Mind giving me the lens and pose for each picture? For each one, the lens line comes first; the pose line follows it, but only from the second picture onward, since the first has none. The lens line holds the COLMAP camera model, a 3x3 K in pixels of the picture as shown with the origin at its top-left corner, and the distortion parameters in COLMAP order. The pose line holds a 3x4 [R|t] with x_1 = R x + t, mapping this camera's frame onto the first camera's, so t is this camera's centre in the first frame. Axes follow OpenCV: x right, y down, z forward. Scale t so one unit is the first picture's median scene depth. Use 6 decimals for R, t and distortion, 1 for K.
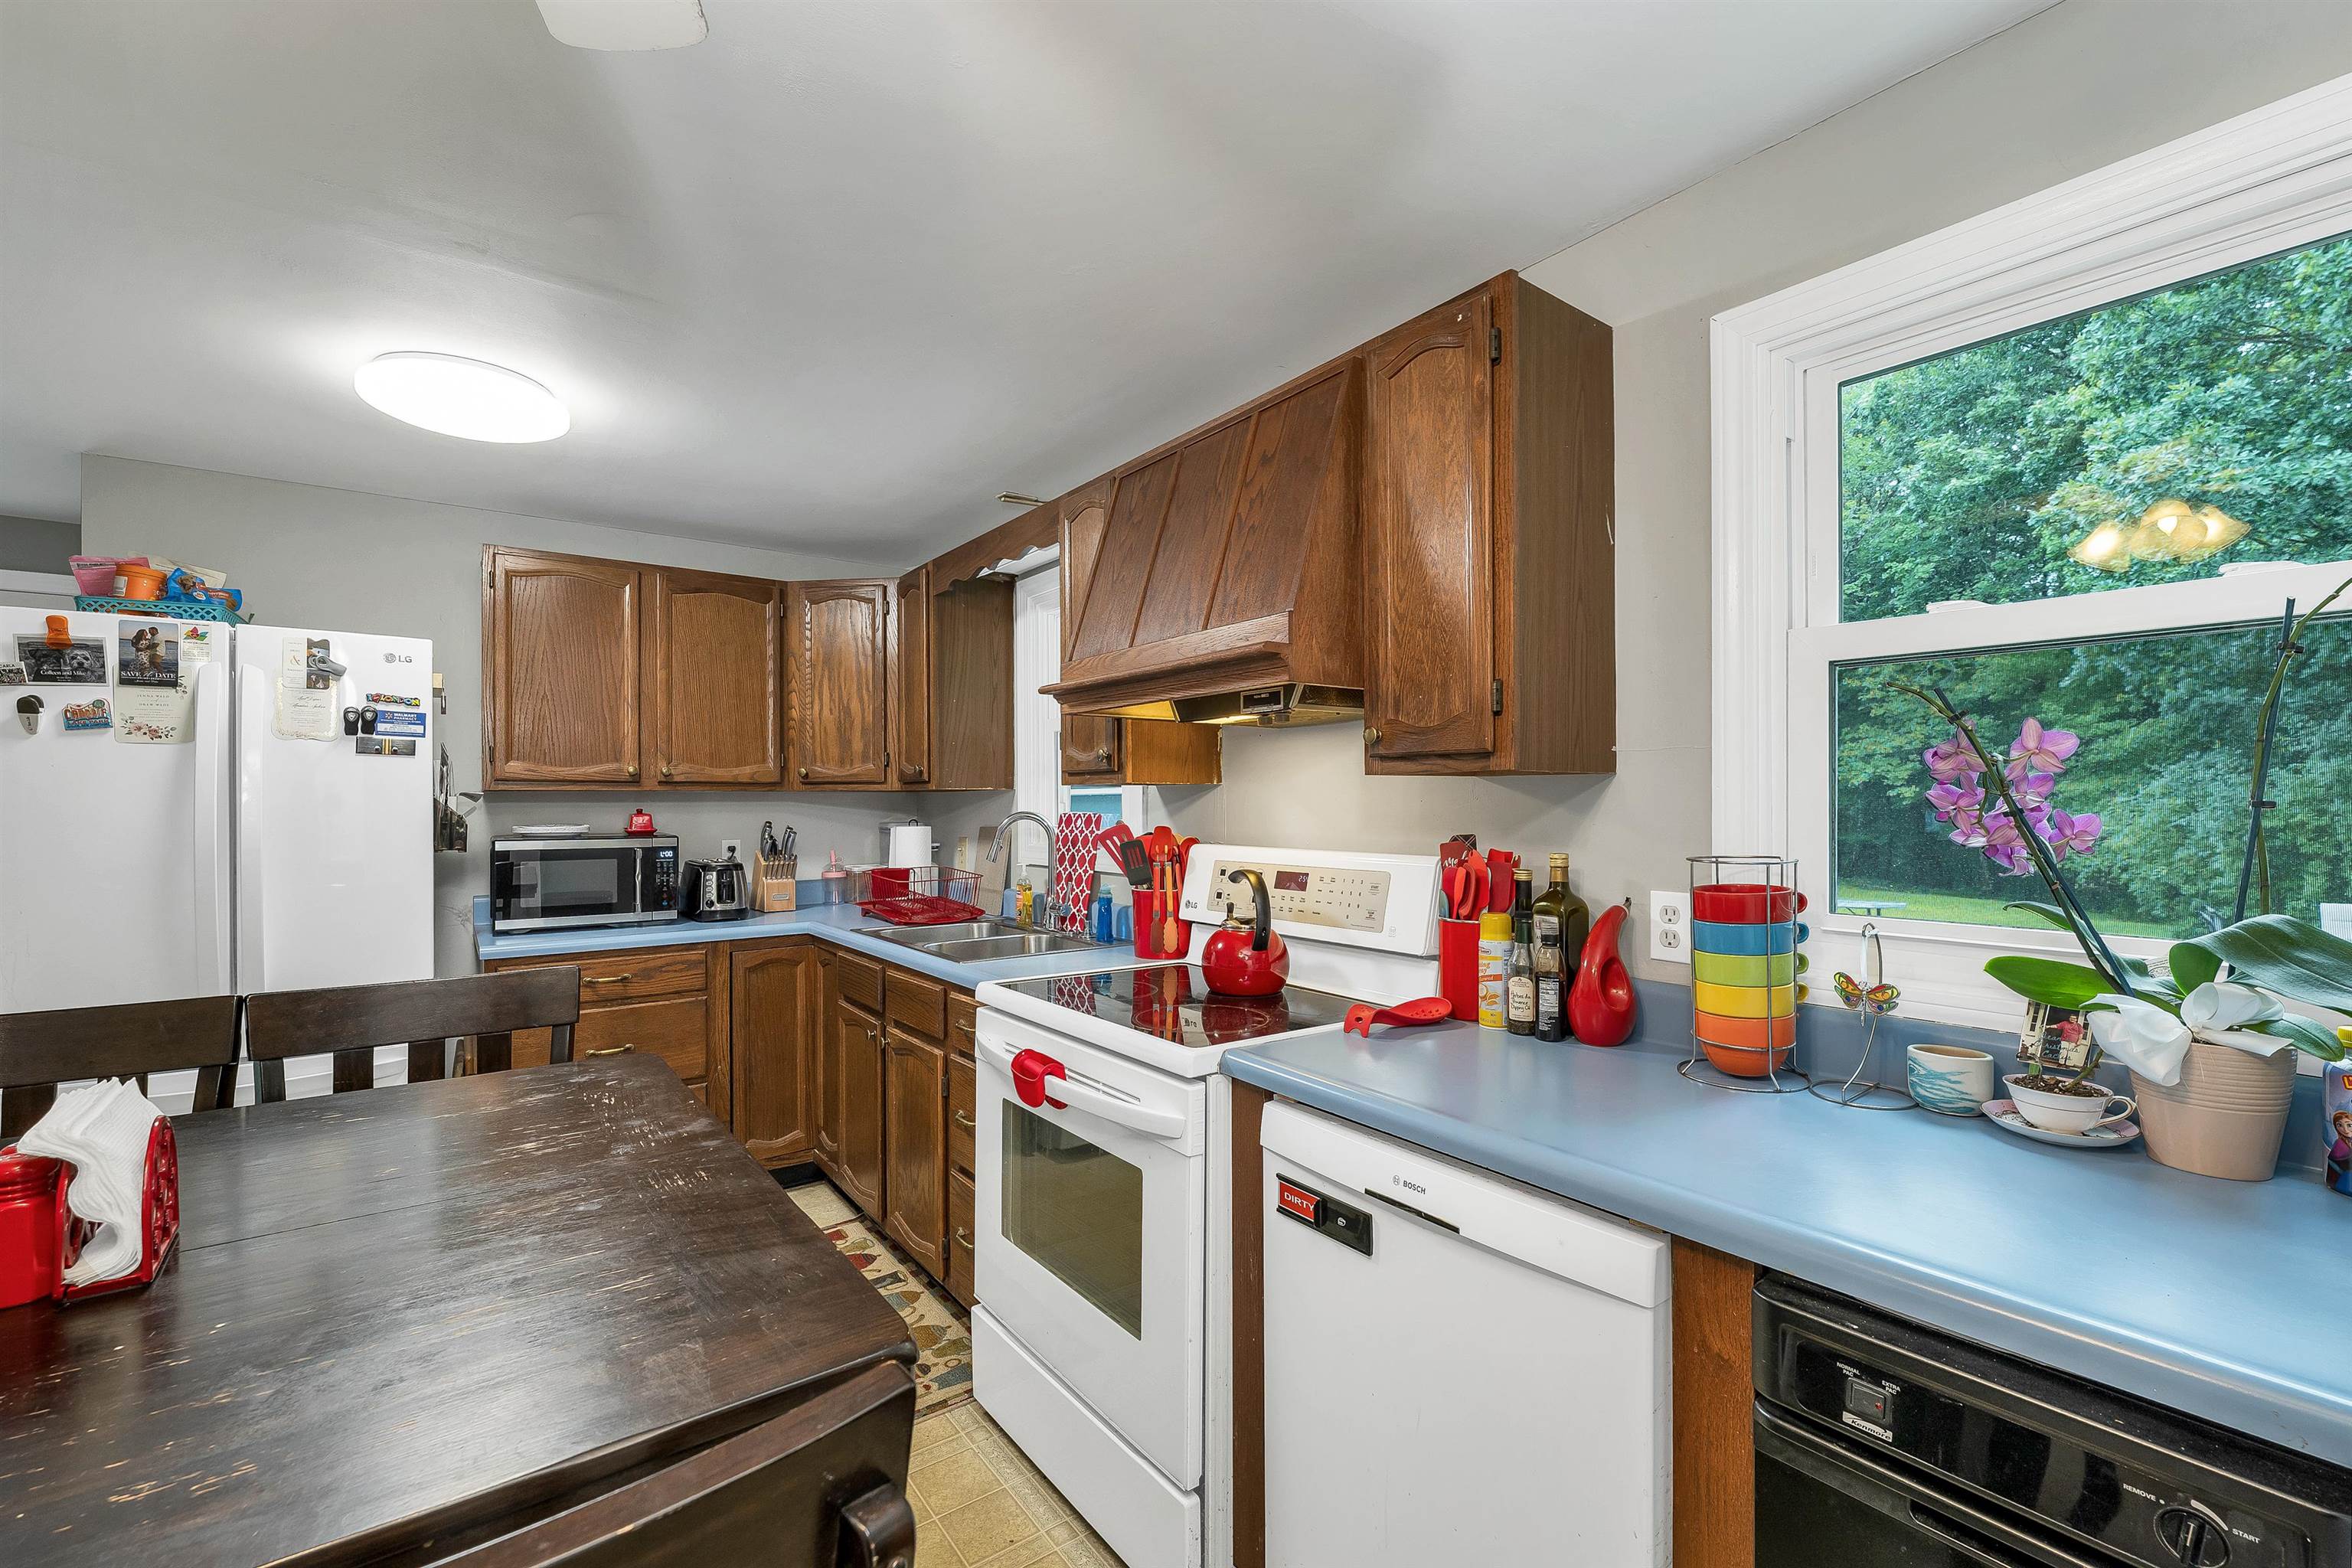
lens RADIAL K [[987.3, 0, 1167.3], [0, 987.3, 799.4], [0, 0, 1]] dist [0.001174, 0.000310]
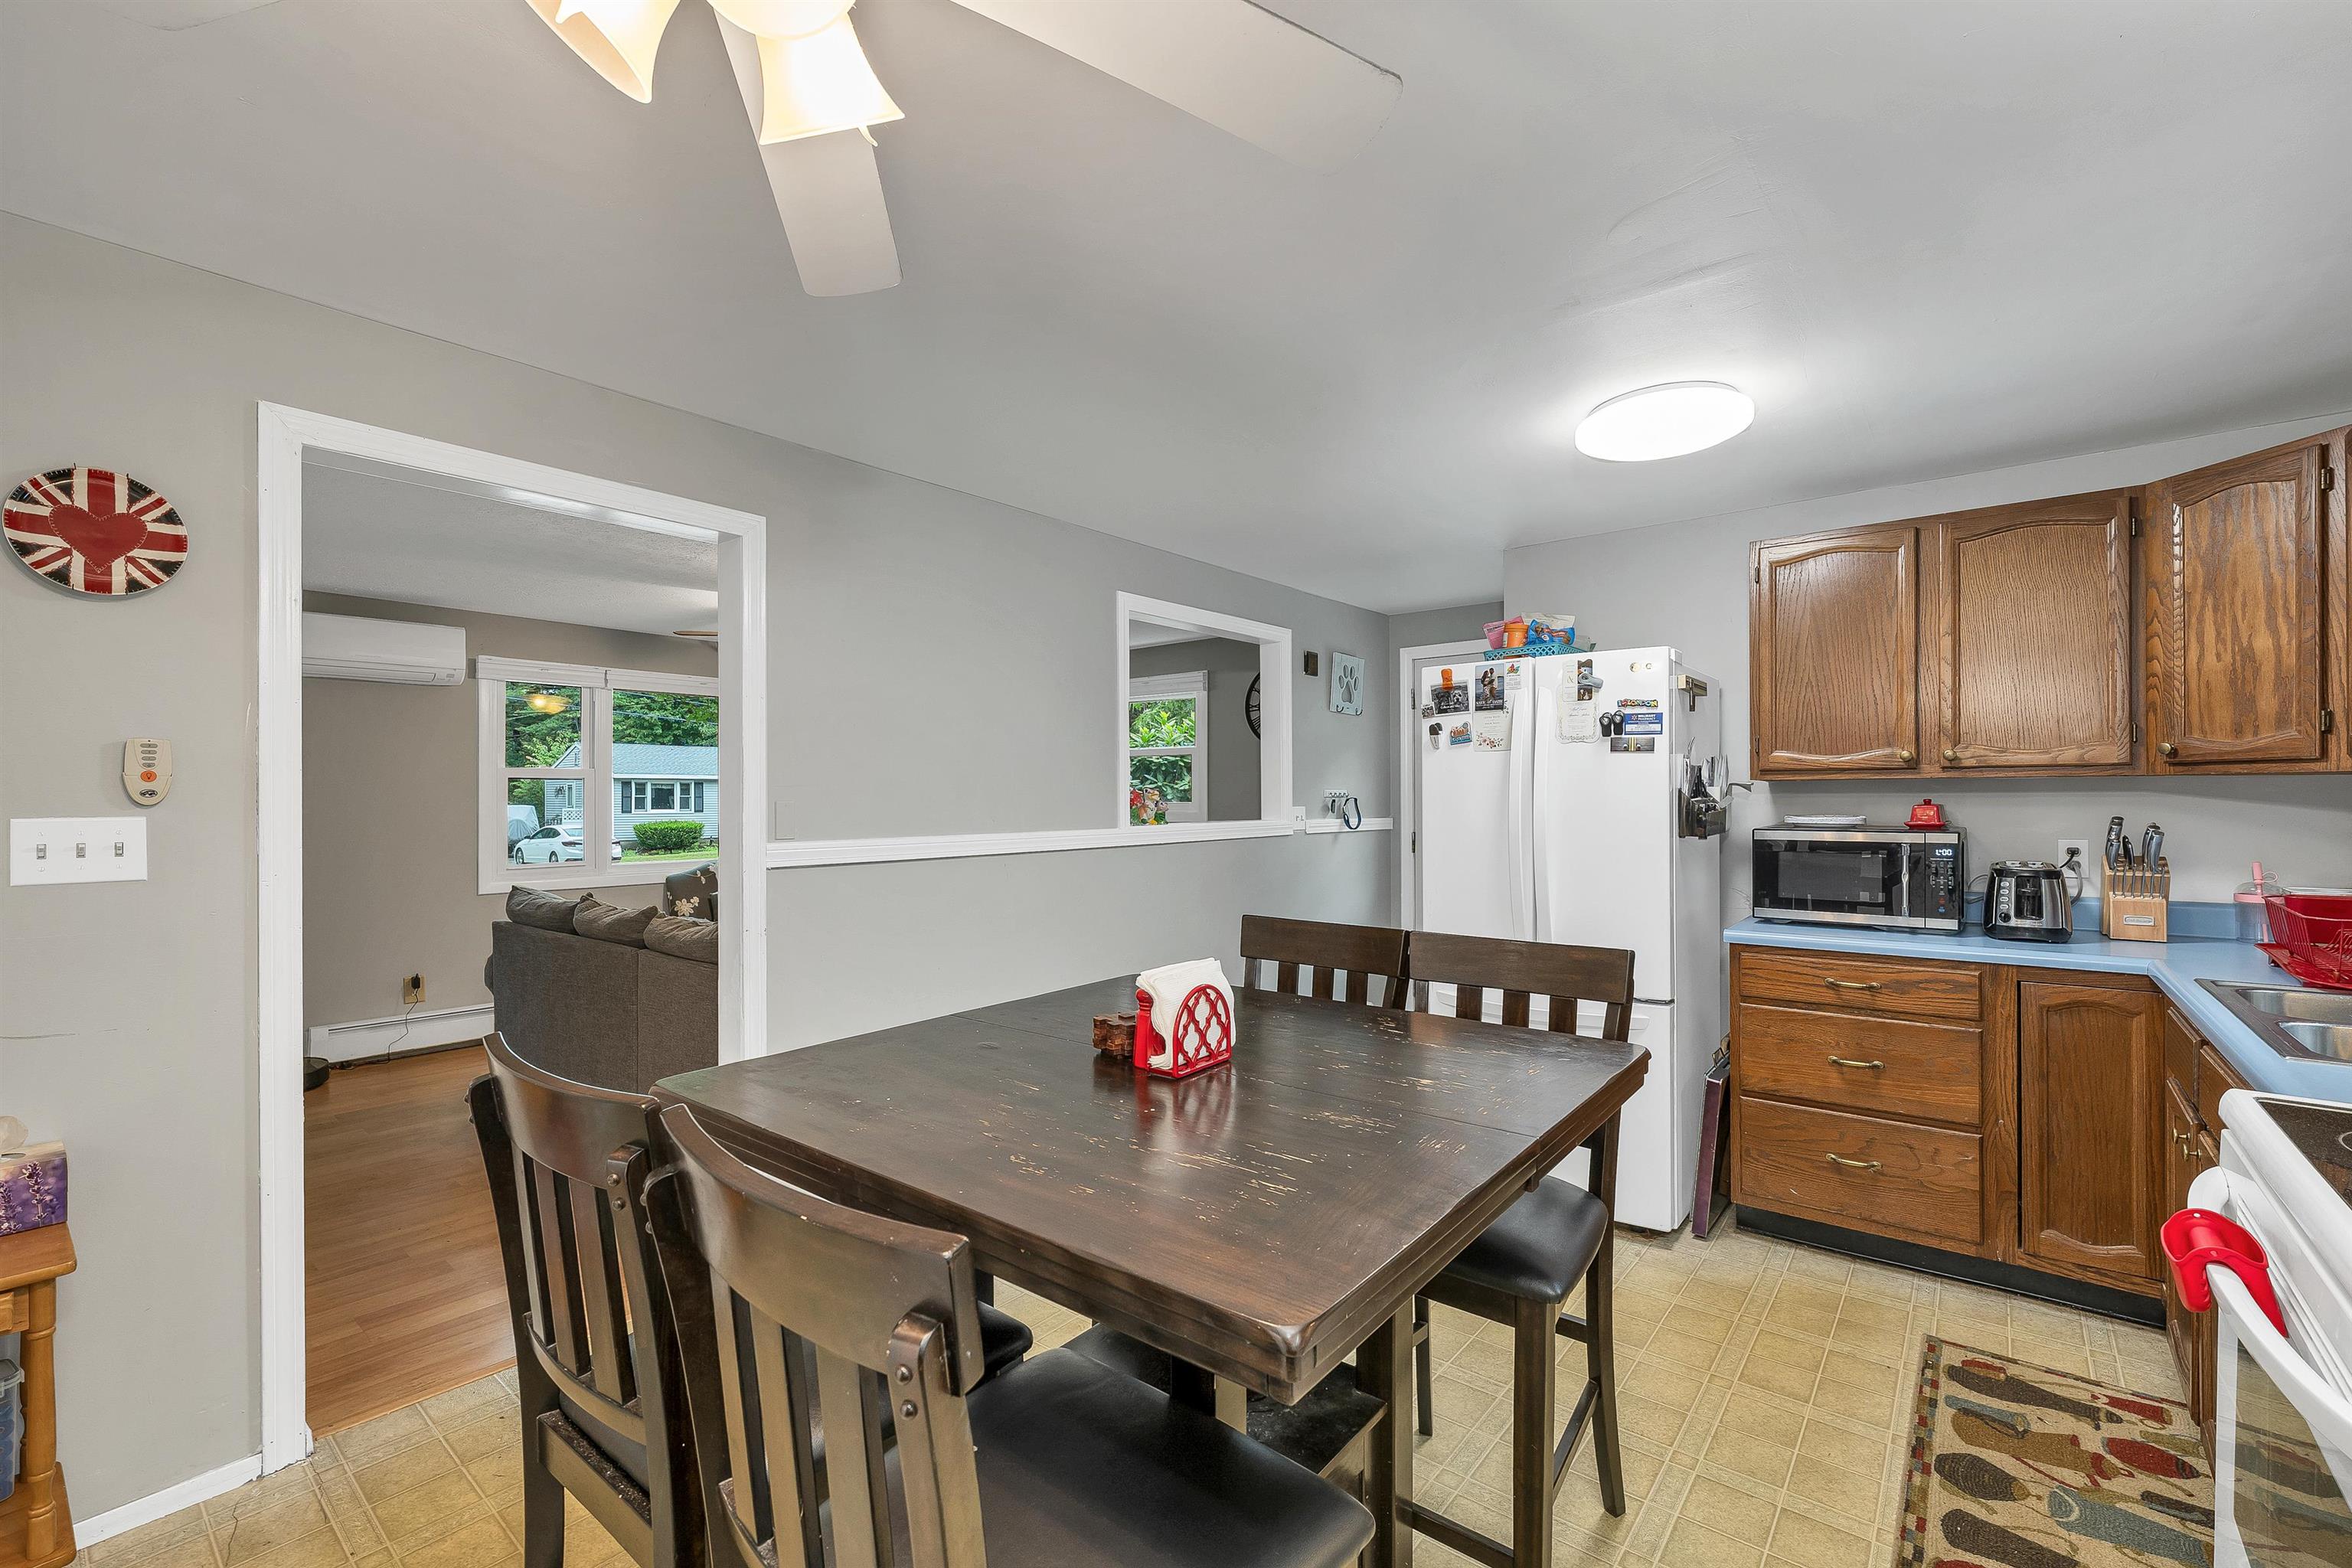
lens RADIAL K [[987.3, 0, 1167.3], [0, 987.3, 799.4], [0, 0, 1]] dist [0.001174, 0.000310]
pose [[0.249832, 0.004828, -0.968277, 0.159274], [0.006252, 0.999959, 0.006599, -0.000128], [0.968269, -0.007703, 0.249791, 0.150136]]
